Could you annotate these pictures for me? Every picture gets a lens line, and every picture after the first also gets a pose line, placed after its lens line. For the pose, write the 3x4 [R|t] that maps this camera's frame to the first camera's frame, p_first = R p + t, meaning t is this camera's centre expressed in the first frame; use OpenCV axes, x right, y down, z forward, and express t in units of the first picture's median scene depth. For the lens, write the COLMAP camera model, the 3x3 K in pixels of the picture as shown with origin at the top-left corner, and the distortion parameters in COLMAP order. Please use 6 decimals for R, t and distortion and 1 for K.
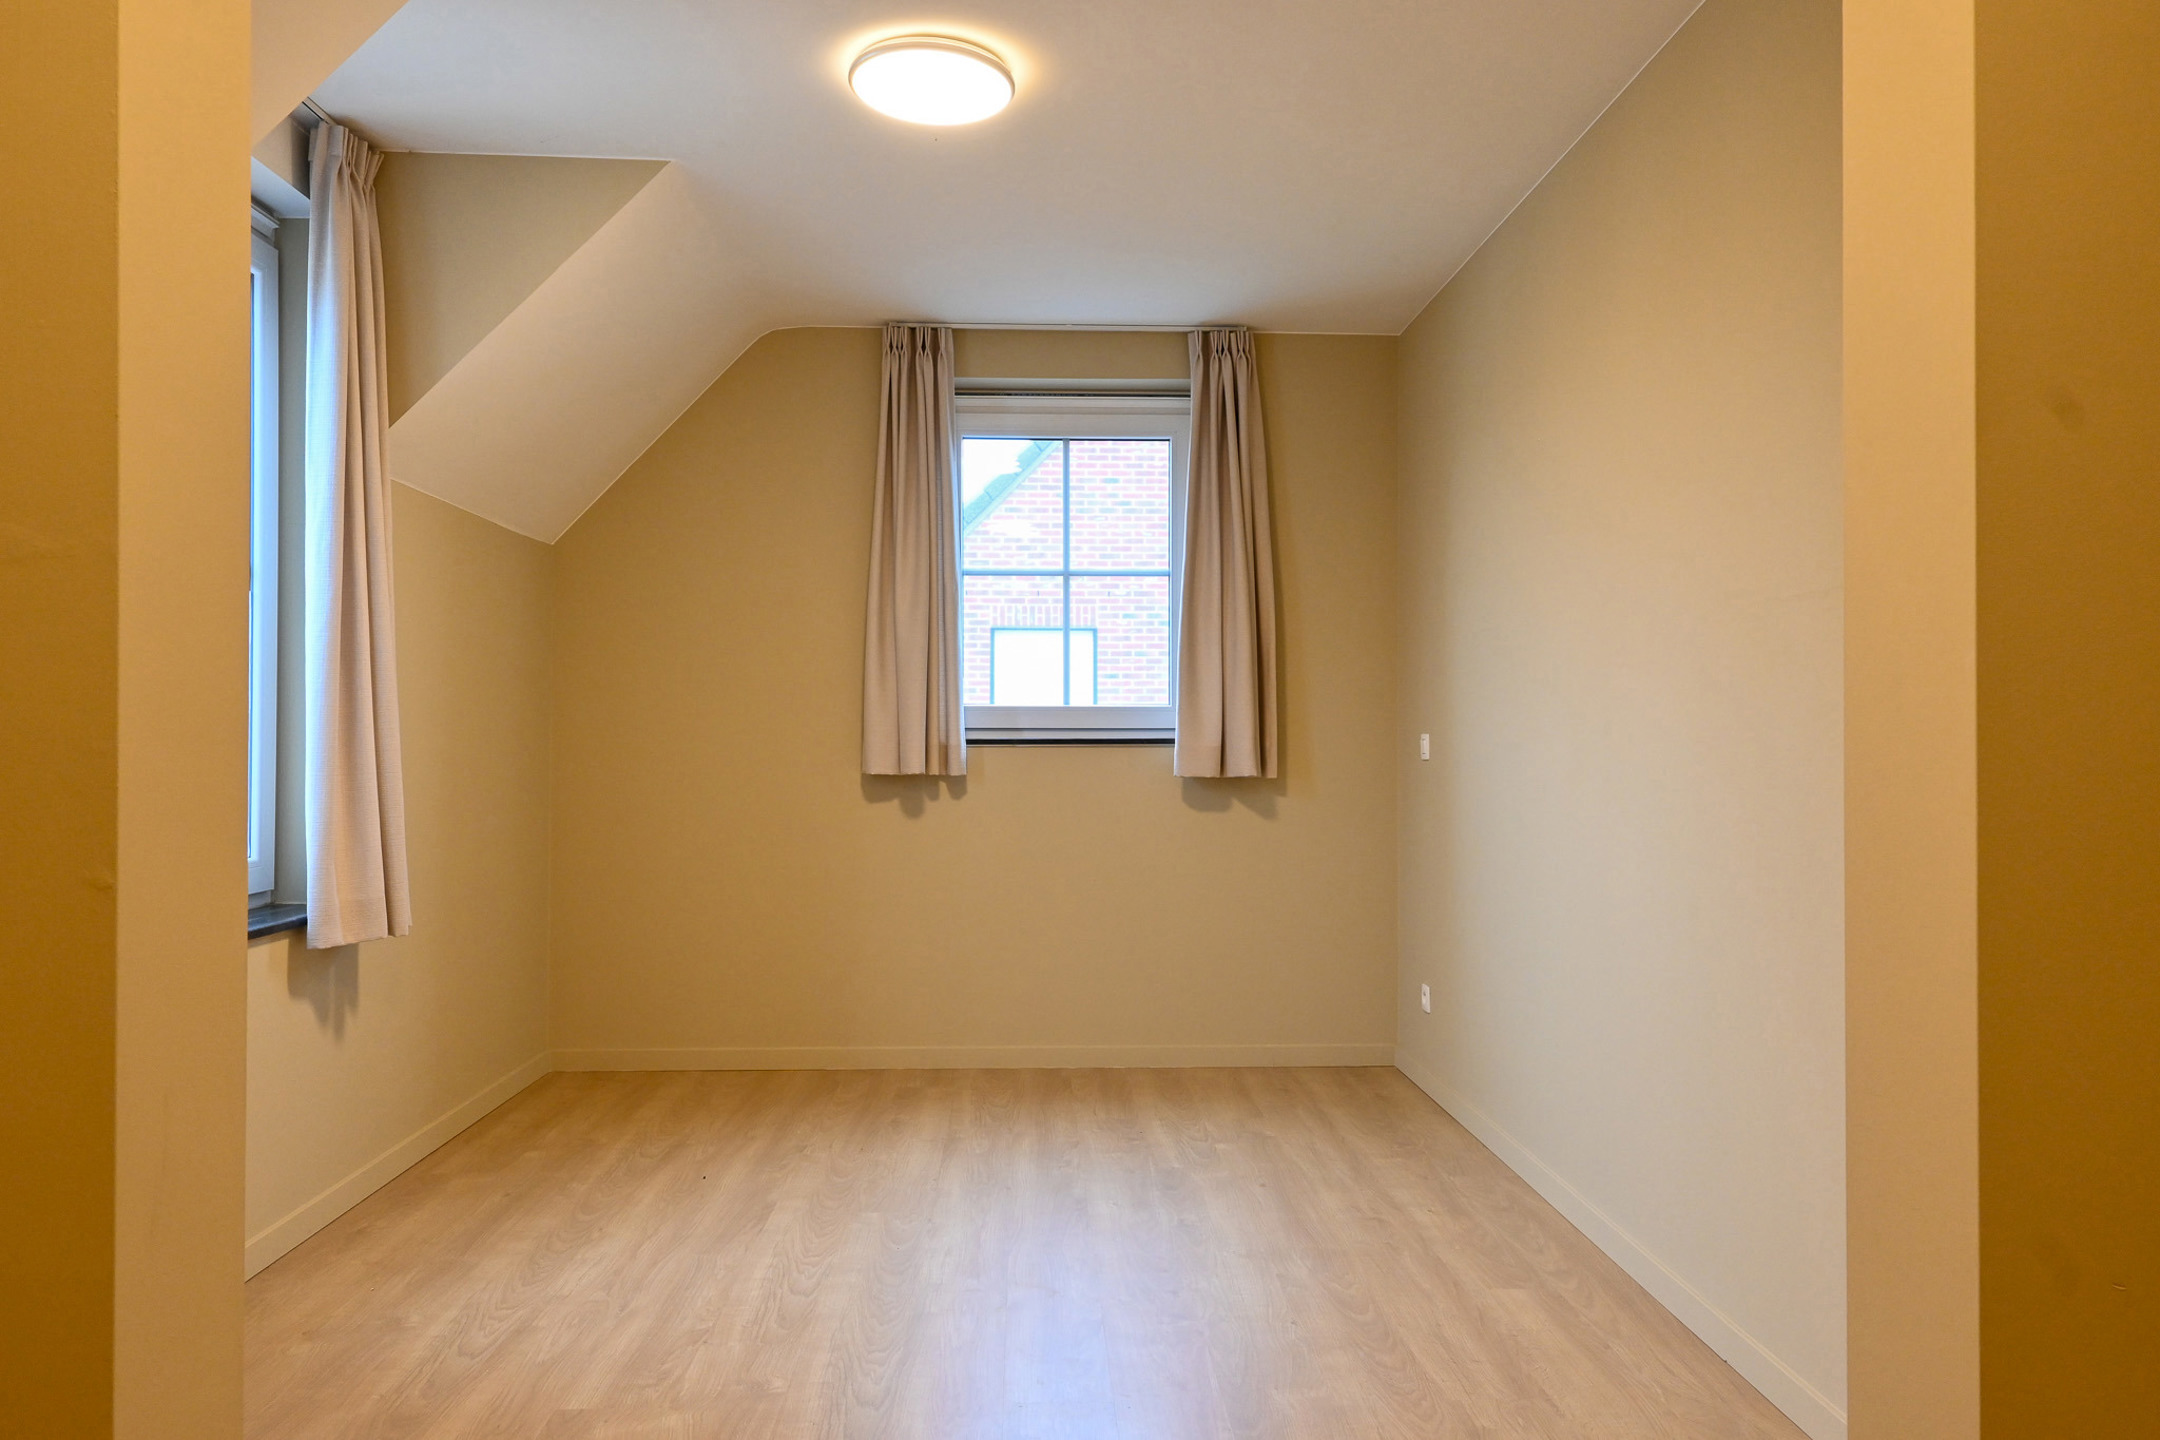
lens RADIAL K [[1505.6, 0, 1080.2], [0, 1505.6, 723.0], [0, 0, 1]] dist [0.003268, 0.001961]
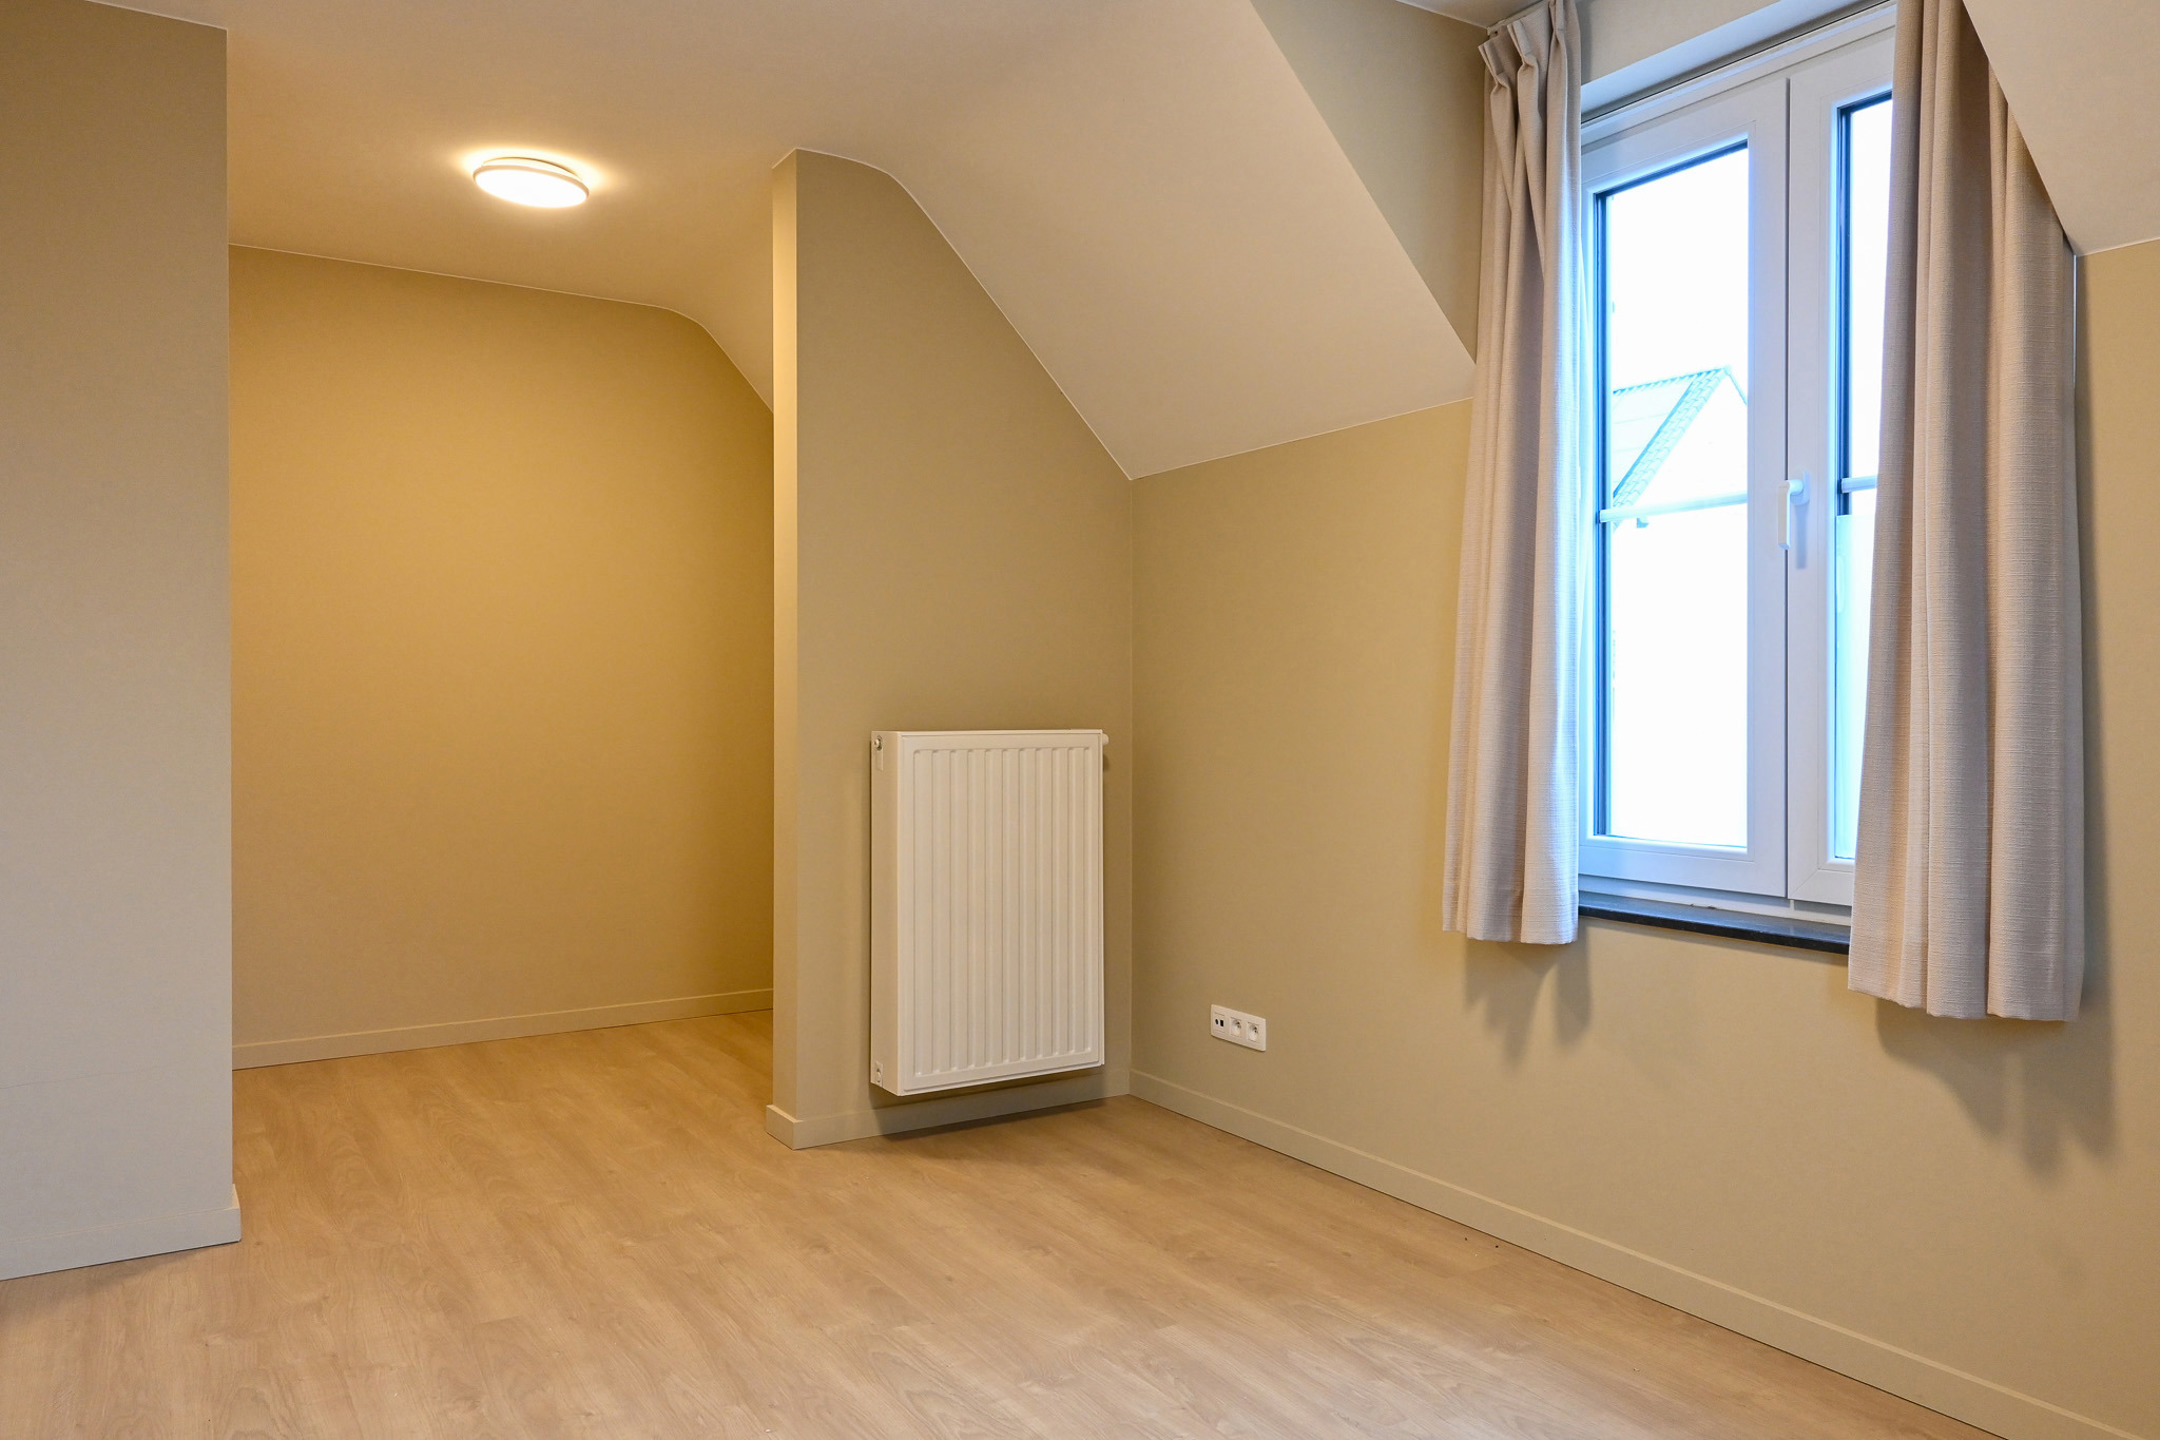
lens RADIAL K [[1505.6, 0, 1076.6], [0, 1505.6, 719.7], [0, 0, 1]] dist [0.003268, 0.001961]
pose [[-0.866517, 0.005097, -0.499121, 0.231037], [0.004373, 0.999987, 0.002619, 0.014933], [0.499128, 0.000087, -0.866528, 1.712057]]
